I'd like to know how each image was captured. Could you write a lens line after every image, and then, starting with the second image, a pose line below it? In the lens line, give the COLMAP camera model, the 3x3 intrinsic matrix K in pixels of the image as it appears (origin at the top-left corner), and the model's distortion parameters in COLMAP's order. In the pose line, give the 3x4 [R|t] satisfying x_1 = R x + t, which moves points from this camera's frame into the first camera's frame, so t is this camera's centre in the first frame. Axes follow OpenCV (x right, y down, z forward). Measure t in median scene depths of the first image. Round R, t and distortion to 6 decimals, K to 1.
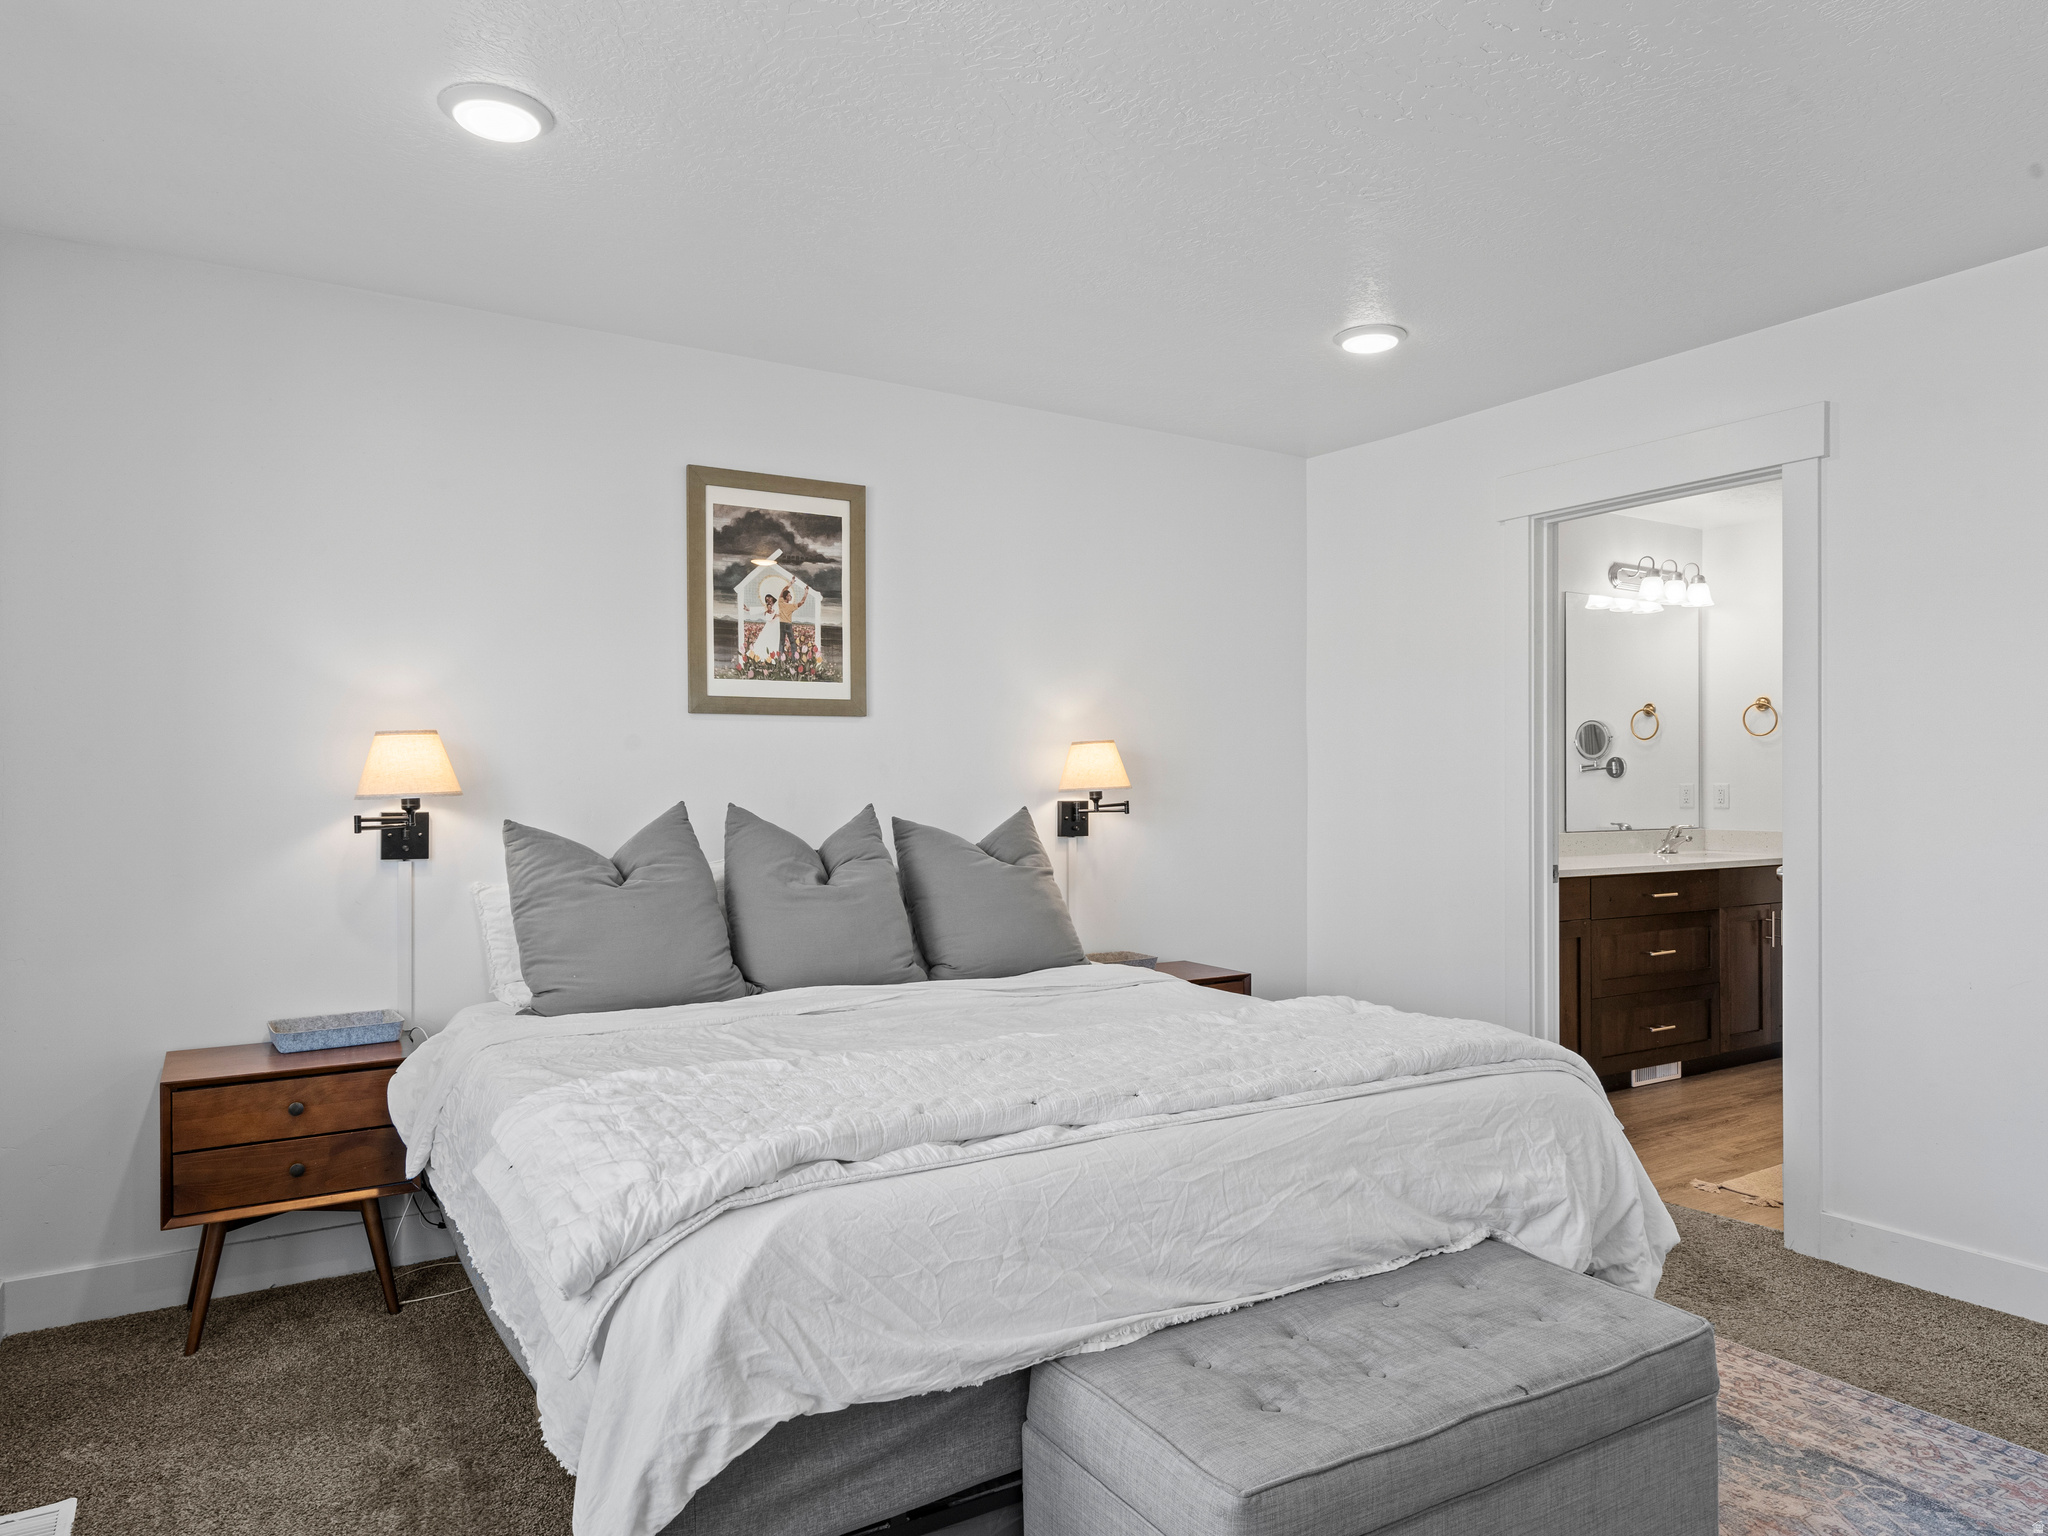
lens RADIAL K [[1302.4, 0, 1025.3], [0, 1302.4, 781.7], [0, 0, 1]] dist [0.002788, 0.005413]
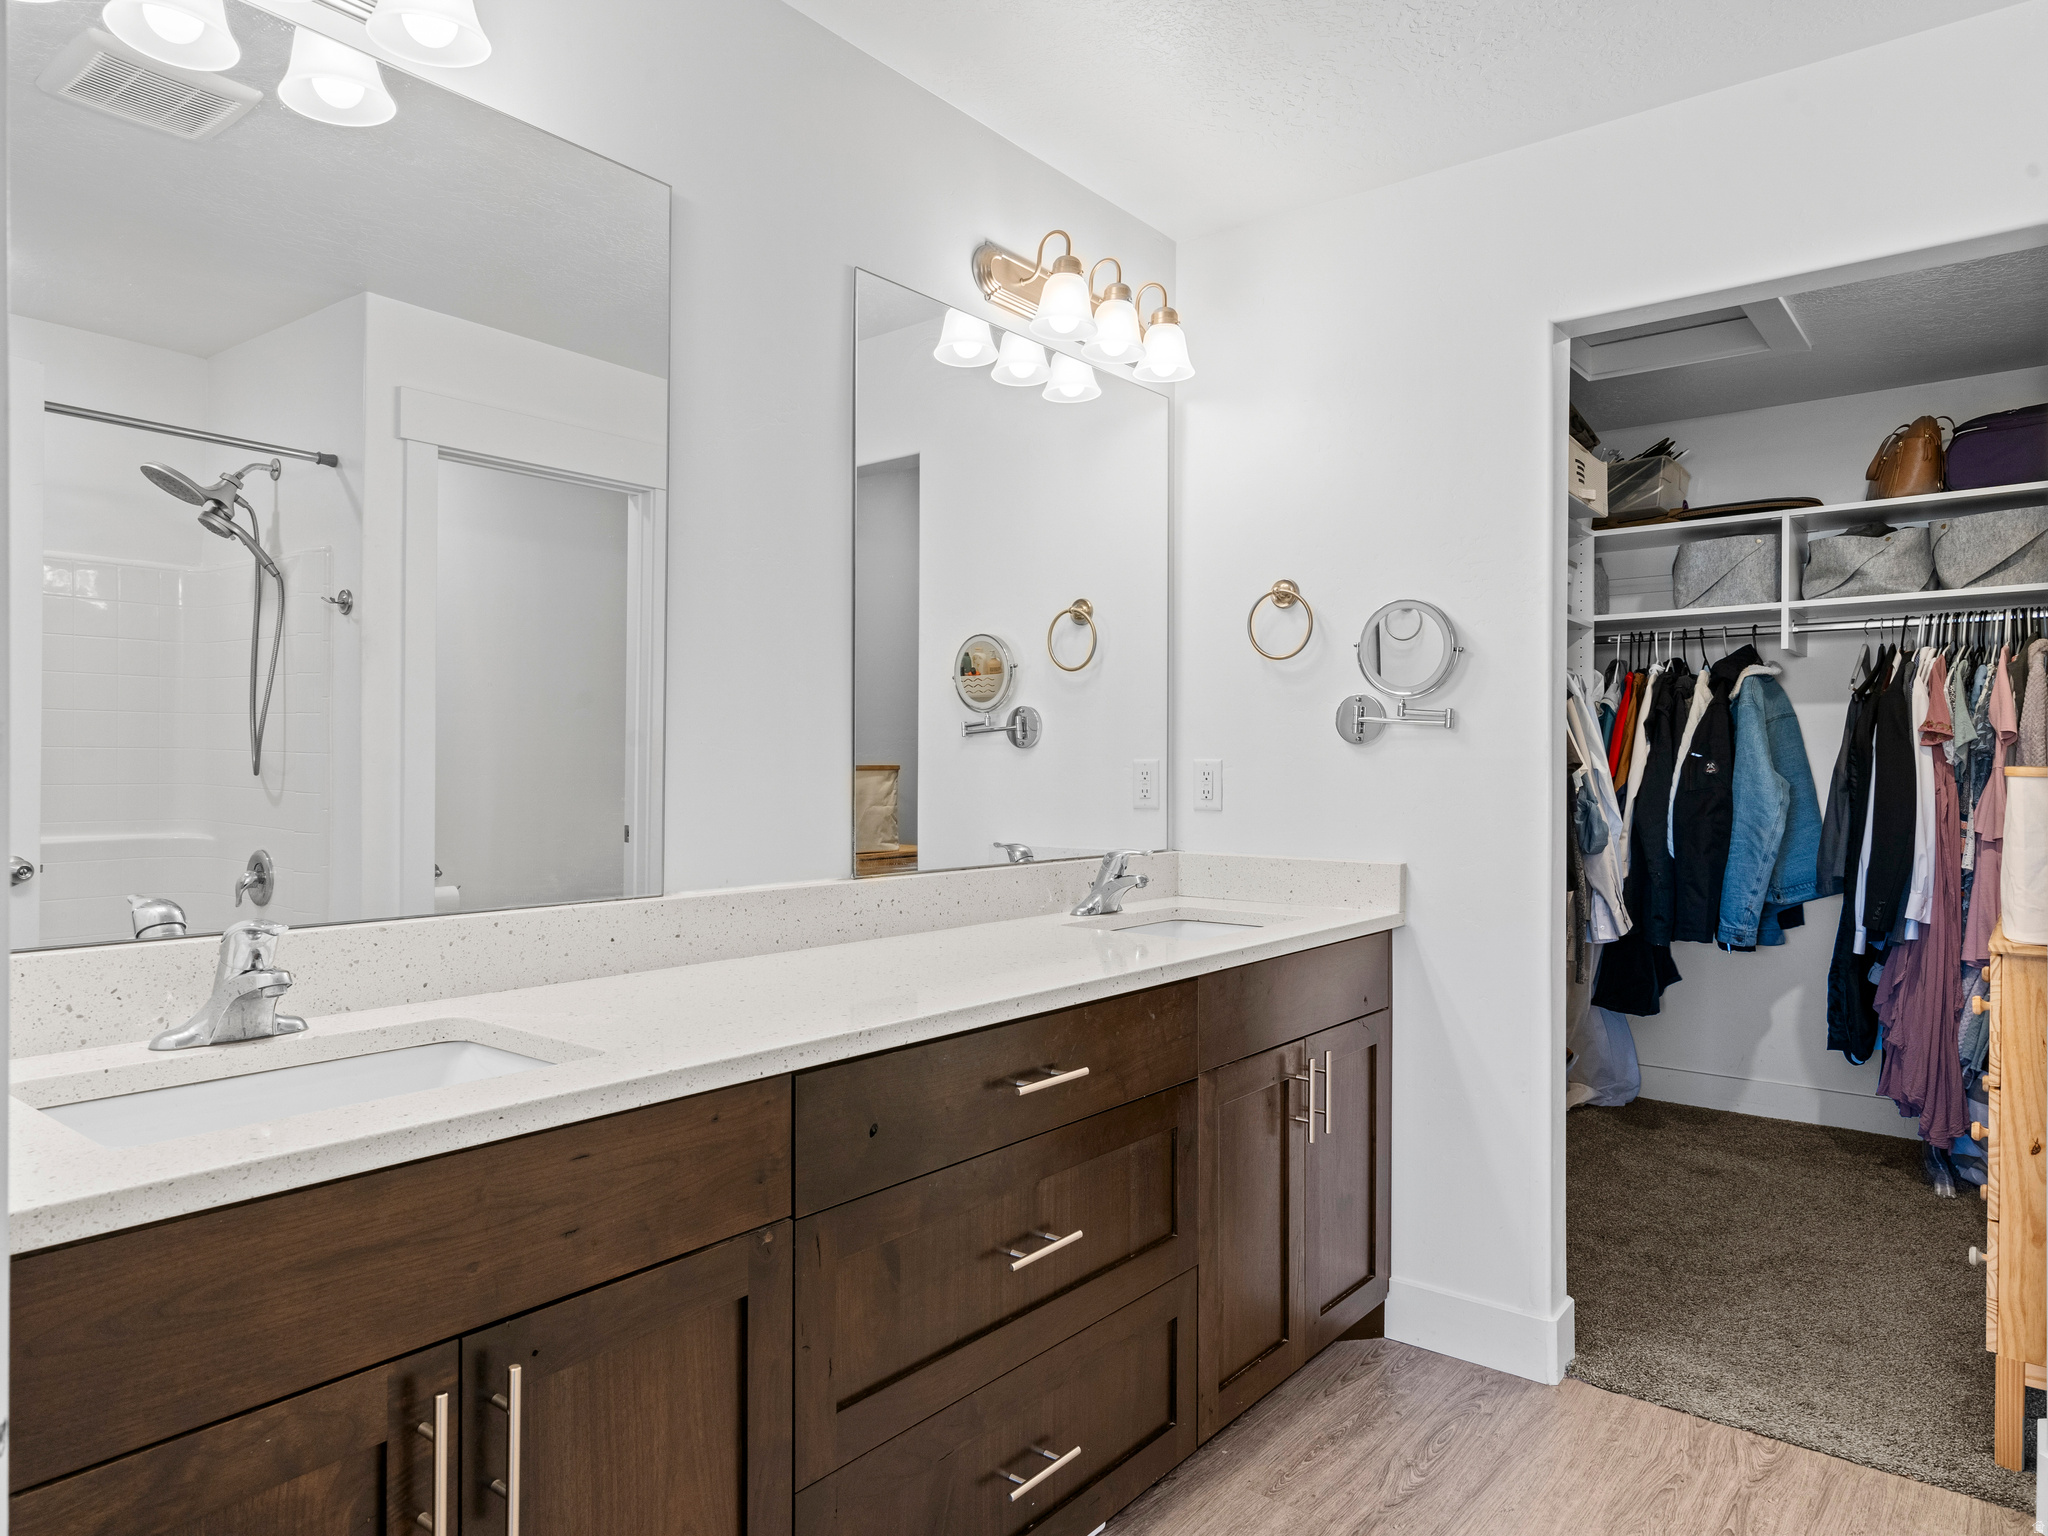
lens RADIAL K [[1302.4, 0, 1032.2], [0, 1302.4, 774.2], [0, 0, 1]] dist [0.002788, 0.005413]
pose [[0.939900, 0.000506, 0.341449, 0.331491], [-0.003112, 0.999970, 0.007083, 0.004139], [-0.341435, -0.007720, 0.939874, 0.612390]]
